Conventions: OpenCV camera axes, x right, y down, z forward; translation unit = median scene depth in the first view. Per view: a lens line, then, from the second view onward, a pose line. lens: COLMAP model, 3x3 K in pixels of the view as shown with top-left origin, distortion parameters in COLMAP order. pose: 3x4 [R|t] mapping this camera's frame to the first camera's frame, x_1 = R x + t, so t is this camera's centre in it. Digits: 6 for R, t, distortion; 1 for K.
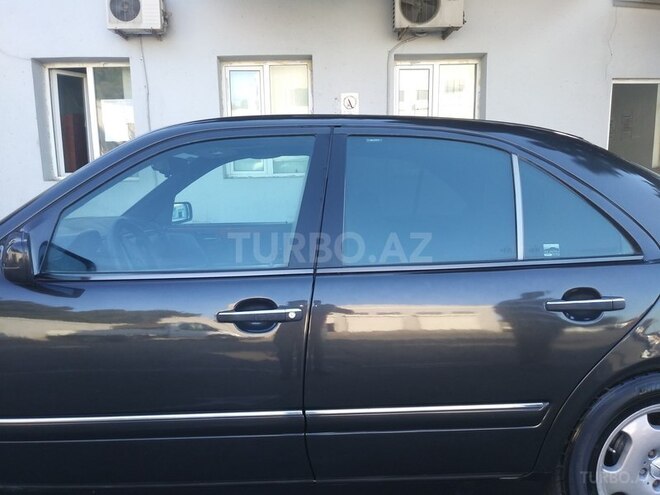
lens RADIAL K [[526.6, 0, 330.0], [0, 526.6, 247.5], [0, 0, 1]] dist [0.056494, -0.098354]
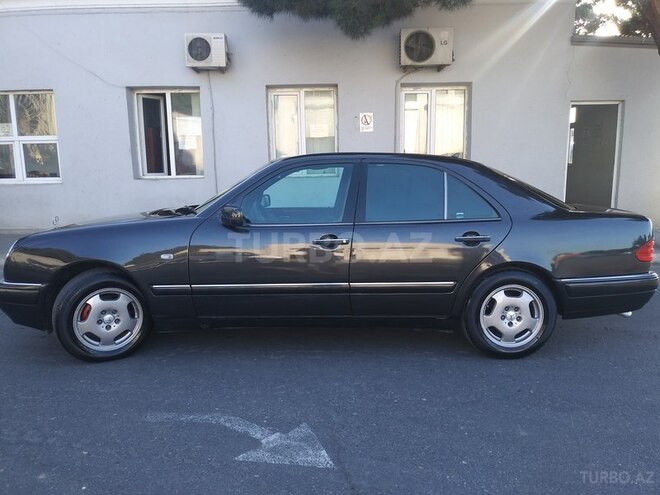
lens RADIAL K [[570.3, 0, 330.0], [0, 570.3, 247.5], [0, 0, 1]] dist [-0.008553, -0.004357]
pose [[0.999798, 0.006323, -0.019093, -0.023655], [-0.006339, 0.999980, -0.000783, 0.042735], [0.019088, 0.000903, 0.999817, -0.413139]]
